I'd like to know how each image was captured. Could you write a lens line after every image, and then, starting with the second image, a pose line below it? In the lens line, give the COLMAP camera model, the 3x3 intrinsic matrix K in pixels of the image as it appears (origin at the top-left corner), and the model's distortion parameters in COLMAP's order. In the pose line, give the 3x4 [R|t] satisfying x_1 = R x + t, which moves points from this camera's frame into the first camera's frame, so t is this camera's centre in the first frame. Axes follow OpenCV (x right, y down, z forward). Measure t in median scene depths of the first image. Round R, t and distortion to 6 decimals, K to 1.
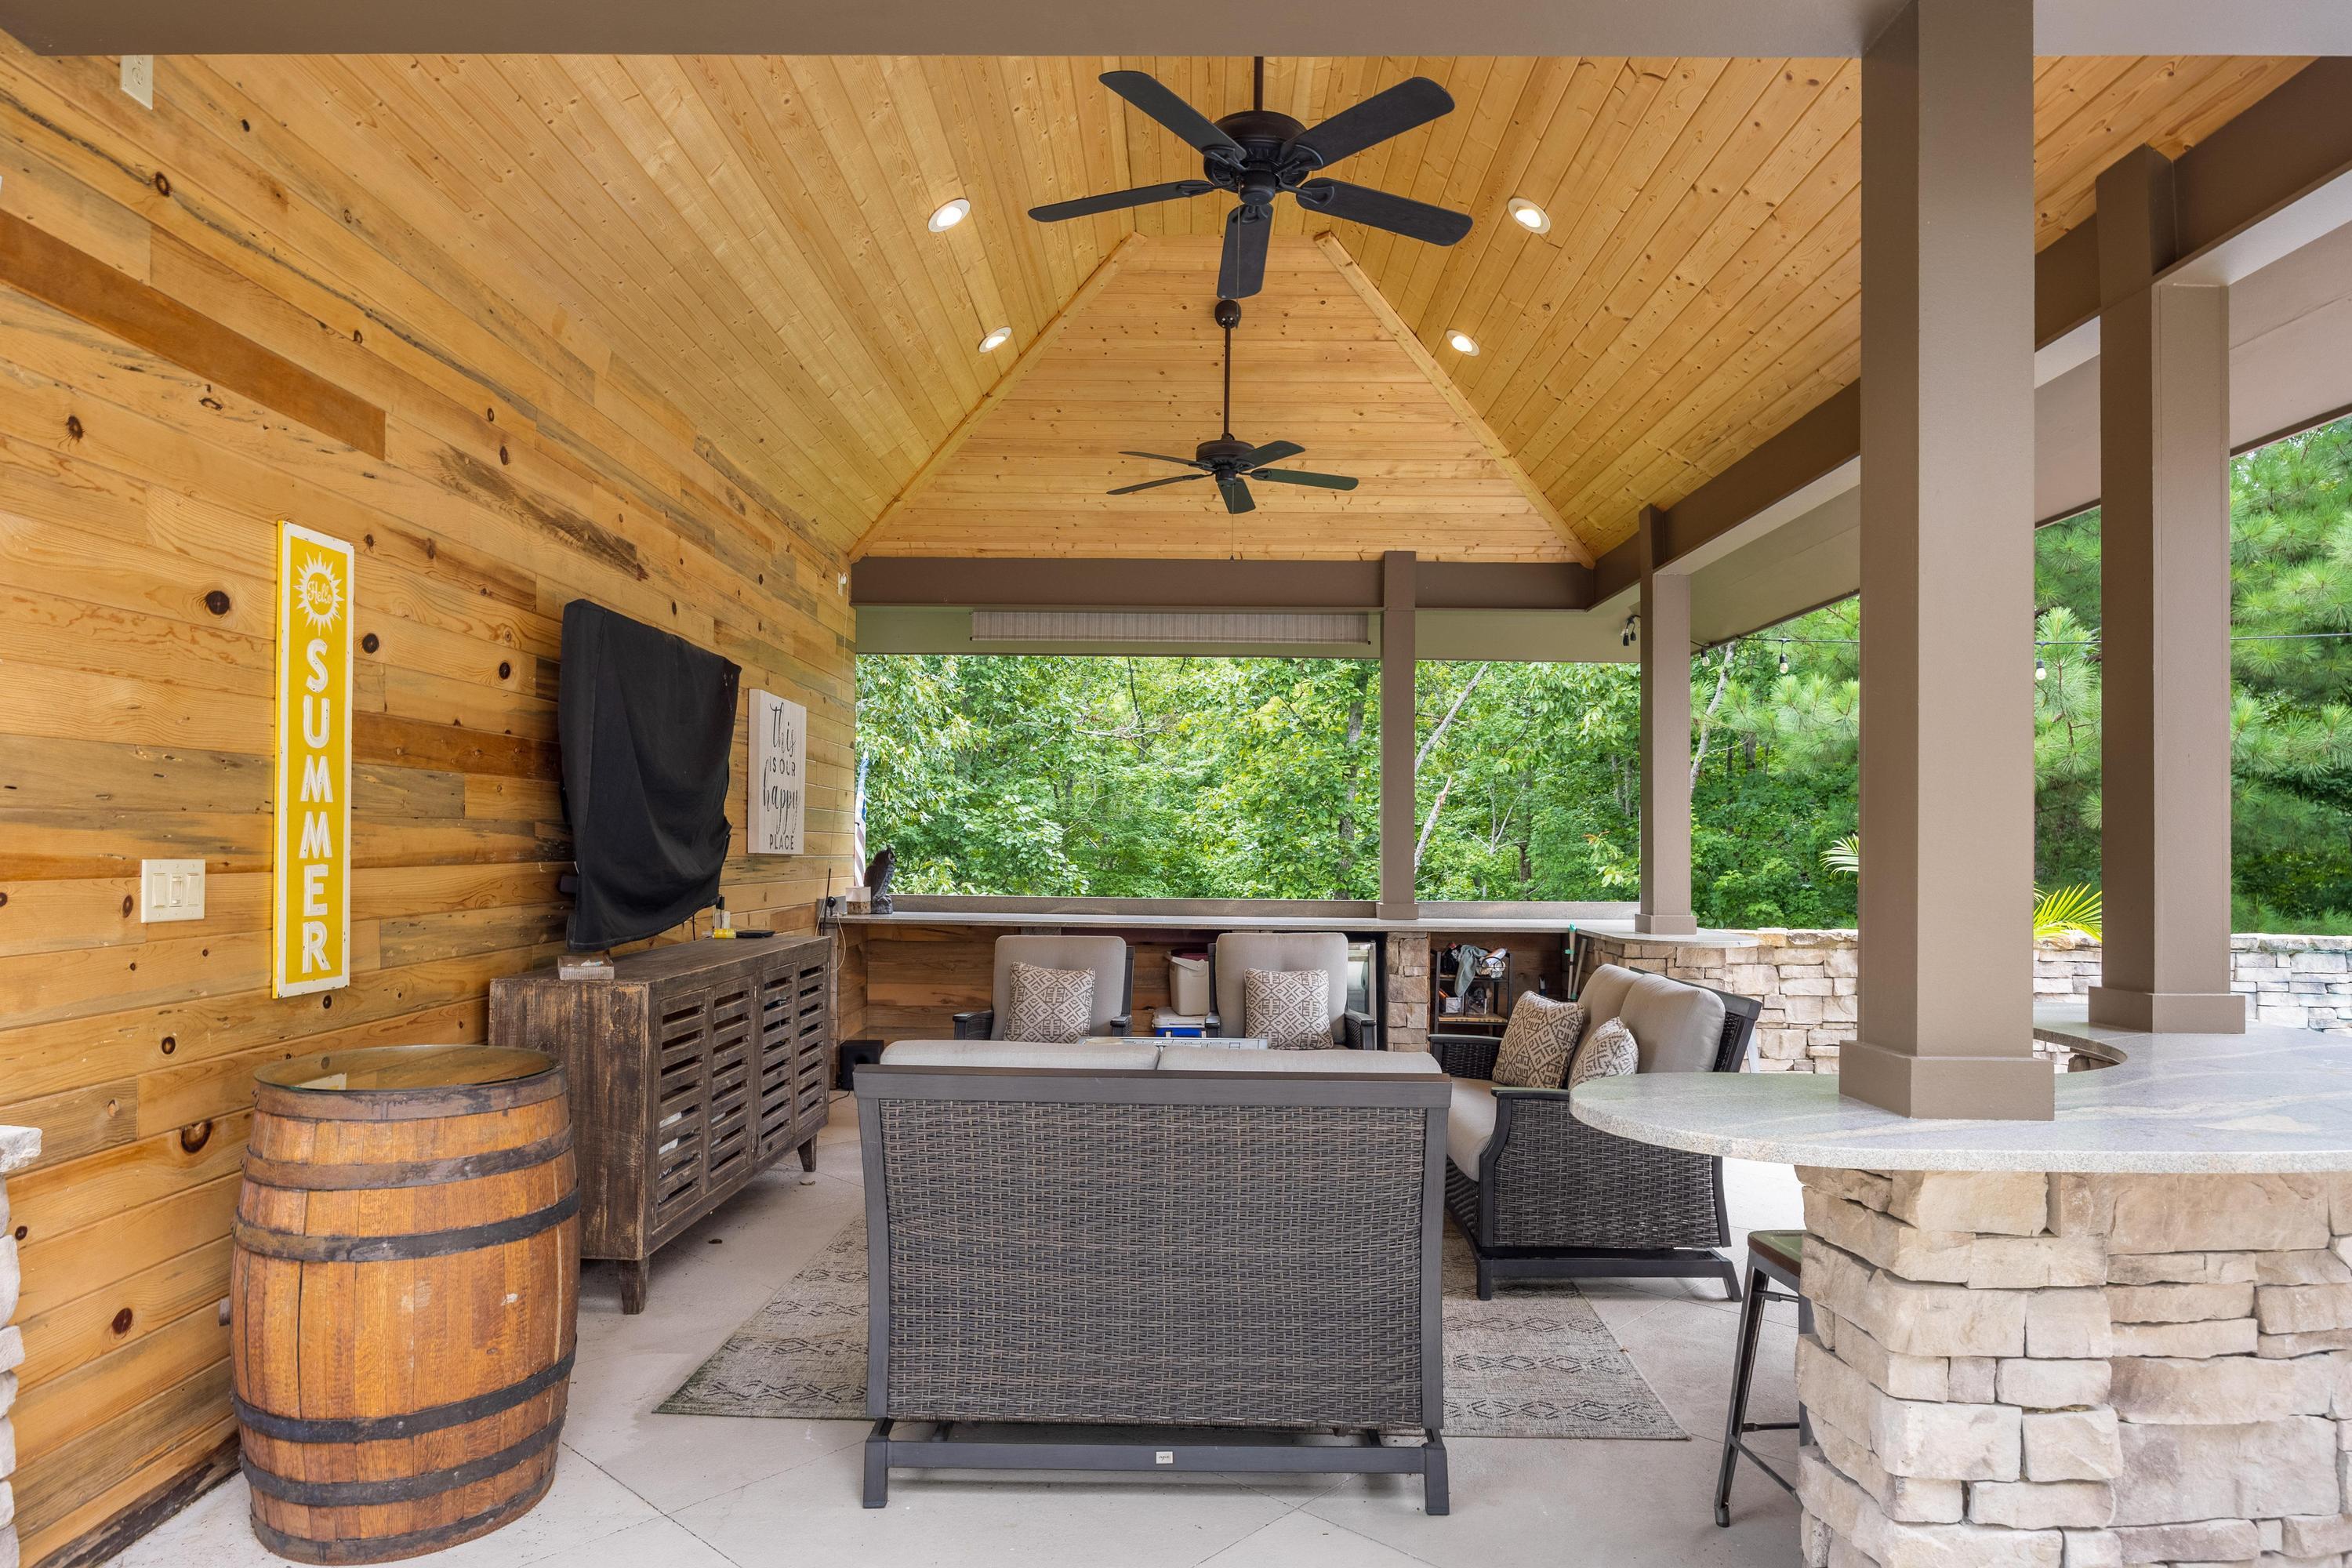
lens RADIAL K [[1392.8, 0, 1161.5], [0, 1392.8, 843.0], [0, 0, 1]] dist [0.002593, -0.001397]
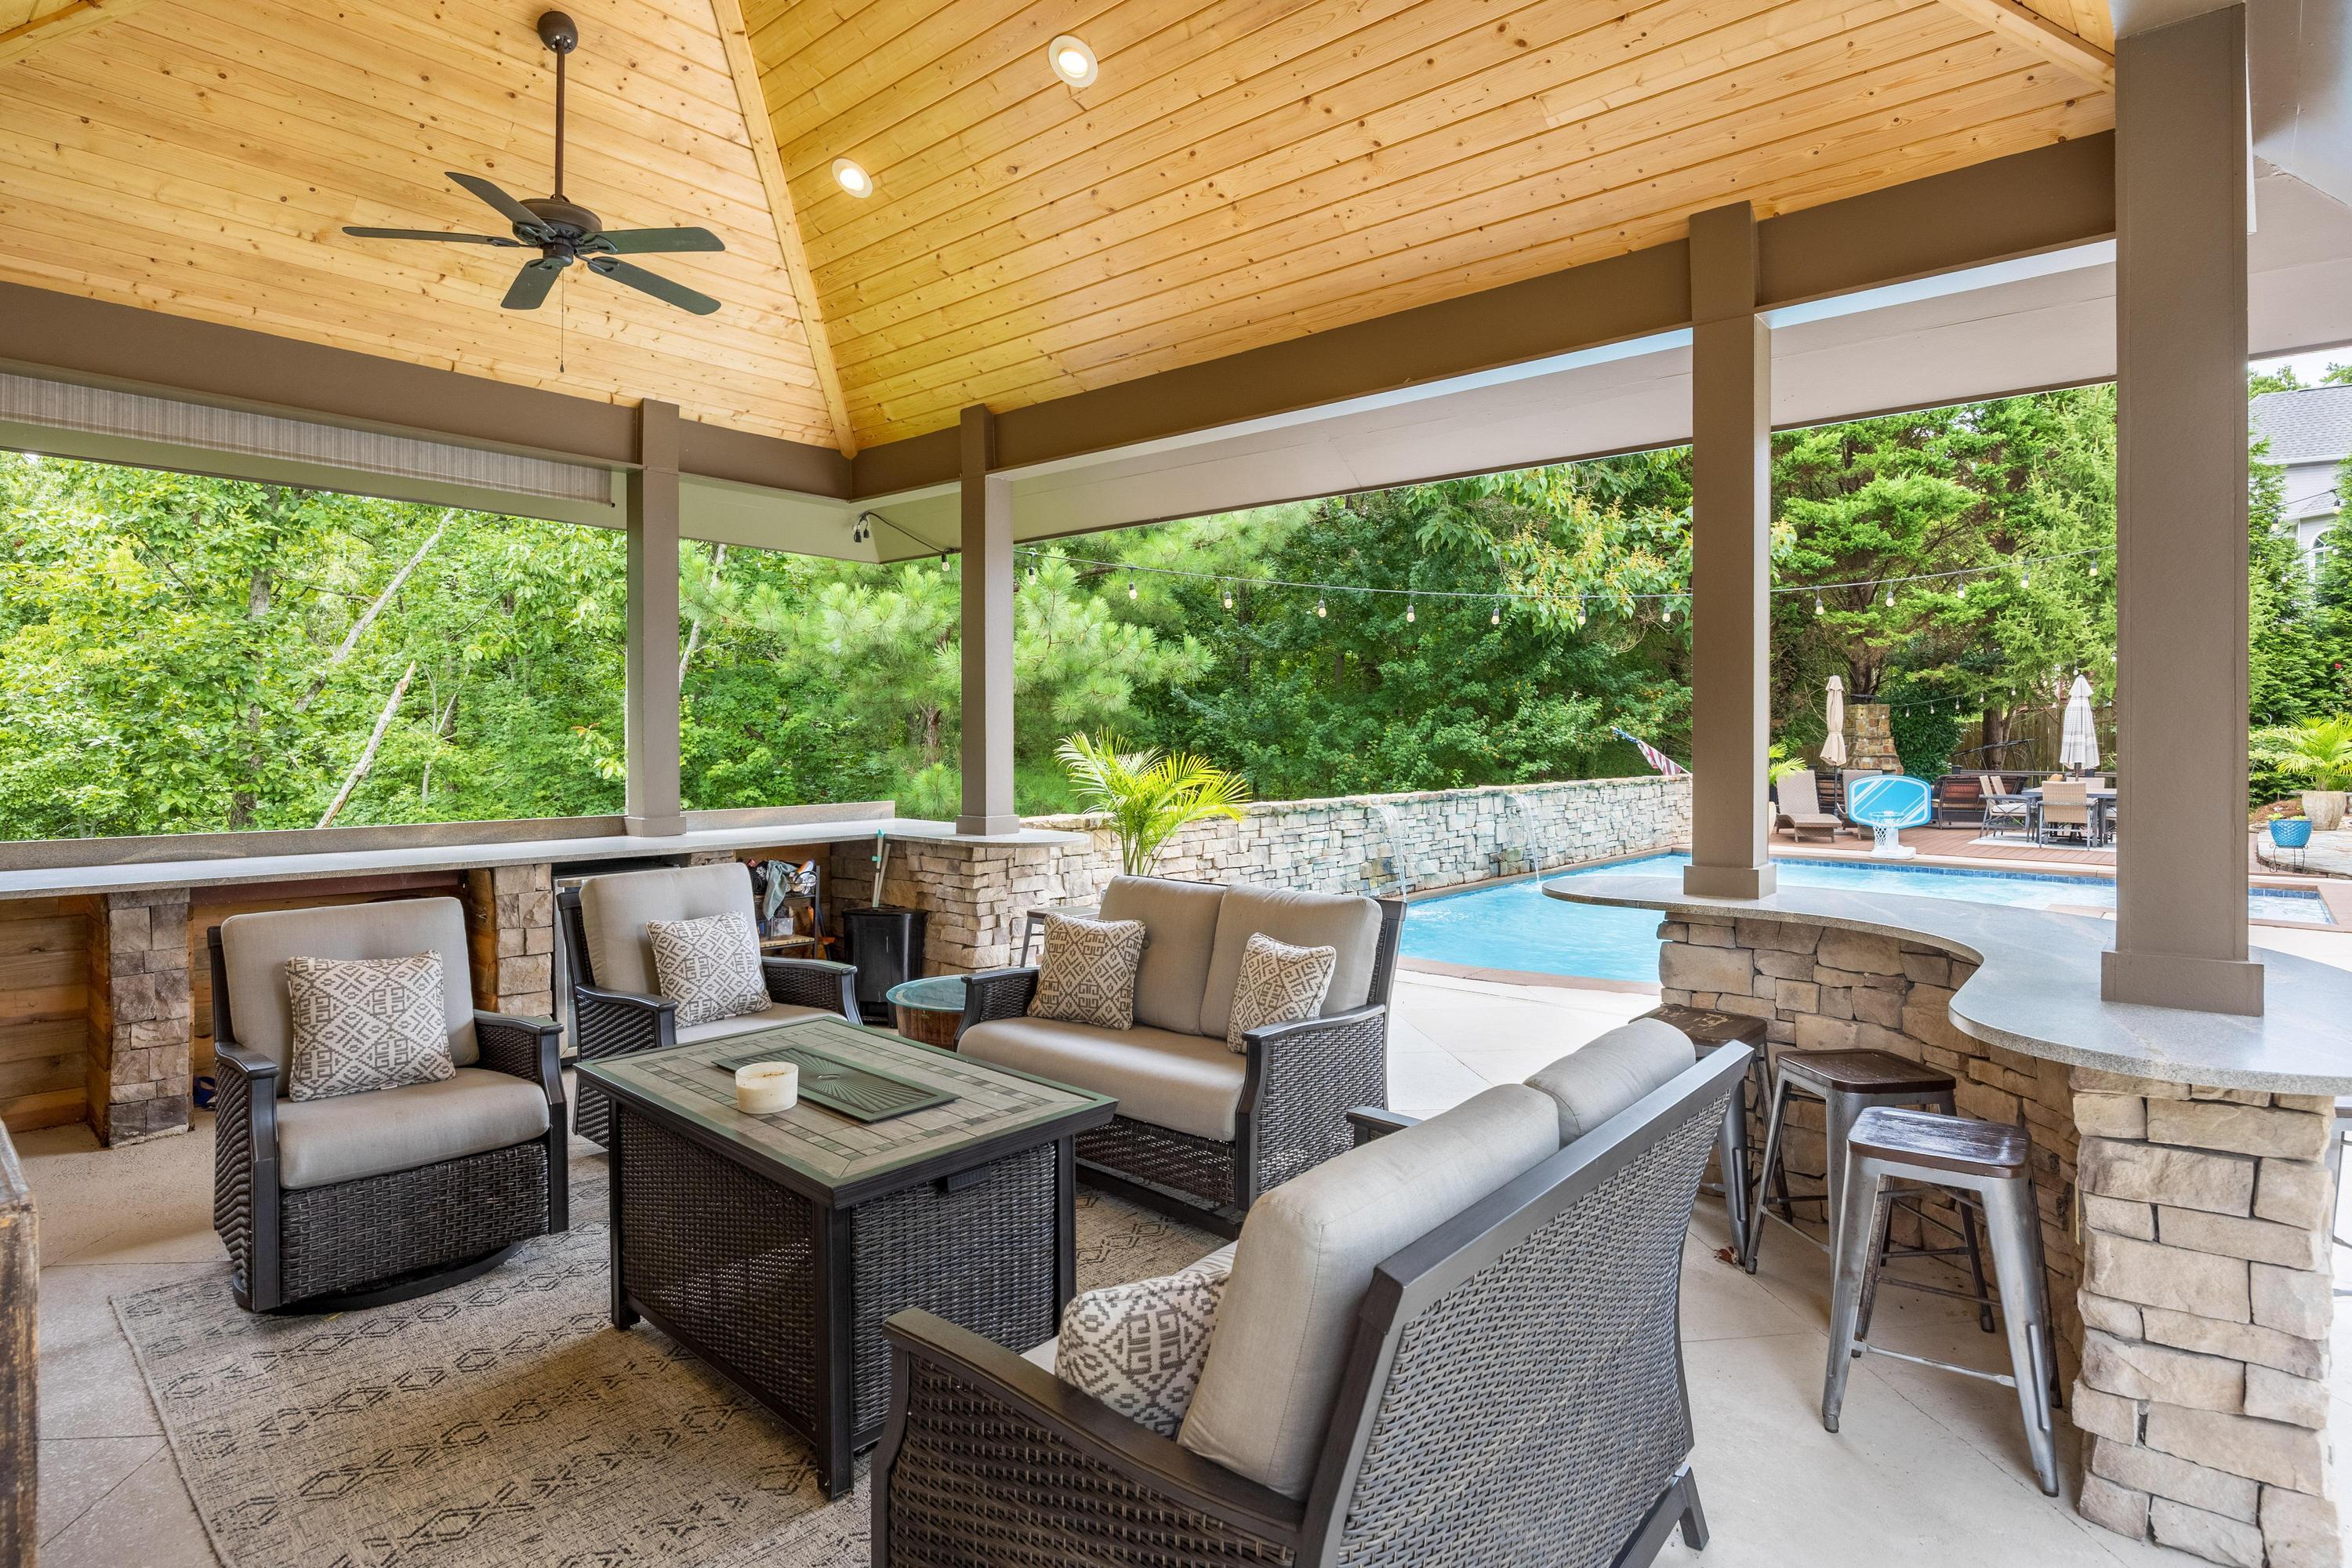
lens RADIAL K [[1237.0, 0, 1184.0], [0, 1237.0, 749.6], [0, 0, 1]] dist [-0.009812, 0.000882]
pose [[0.645280, -0.017802, 0.763739, -0.217155], [0.004634, 0.999801, 0.019389, -0.012111], [-0.763932, -0.008972, 0.645234, 0.295037]]
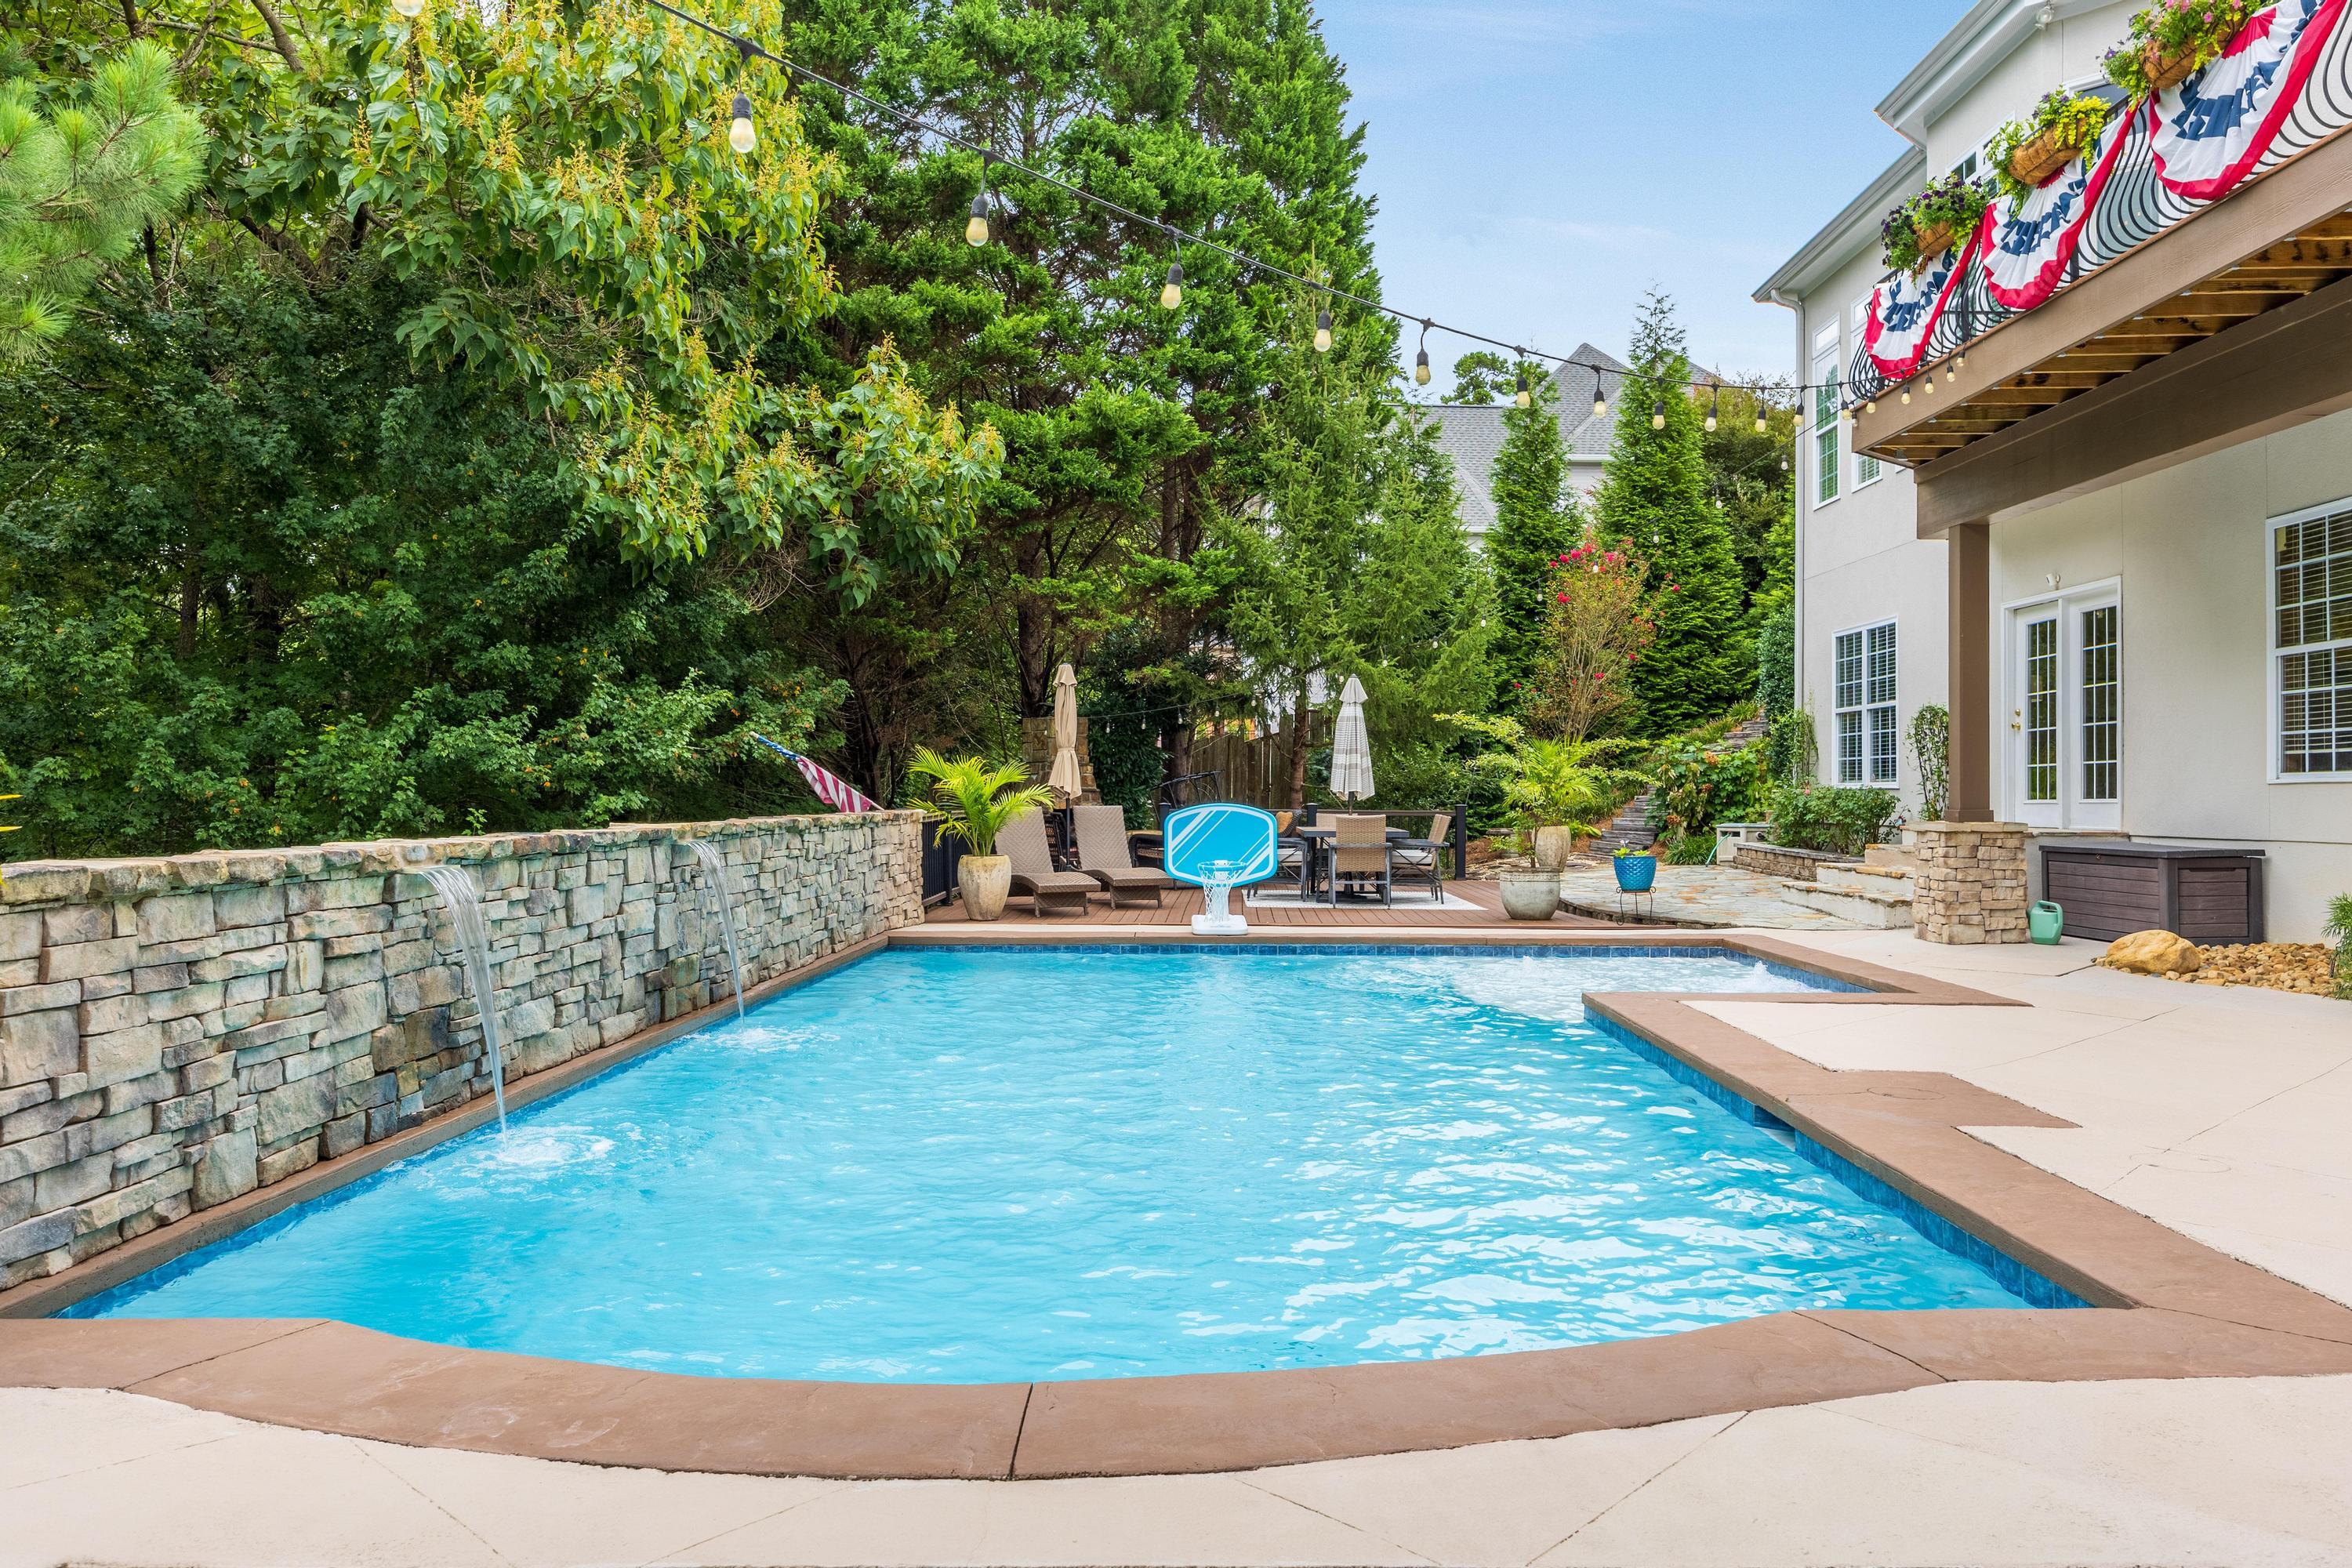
lens RADIAL K [[1654.7, 0, 1176.0], [0, 1654.7, 784.0], [0, 0, 1]] dist [-0.010332, -0.004904]
pose [[0.018751, -0.005644, 0.999808, 0.341420], [-0.000484, 0.999984, 0.005654, 0.043754], [-0.999824, -0.000590, 0.018748, 0.724562]]
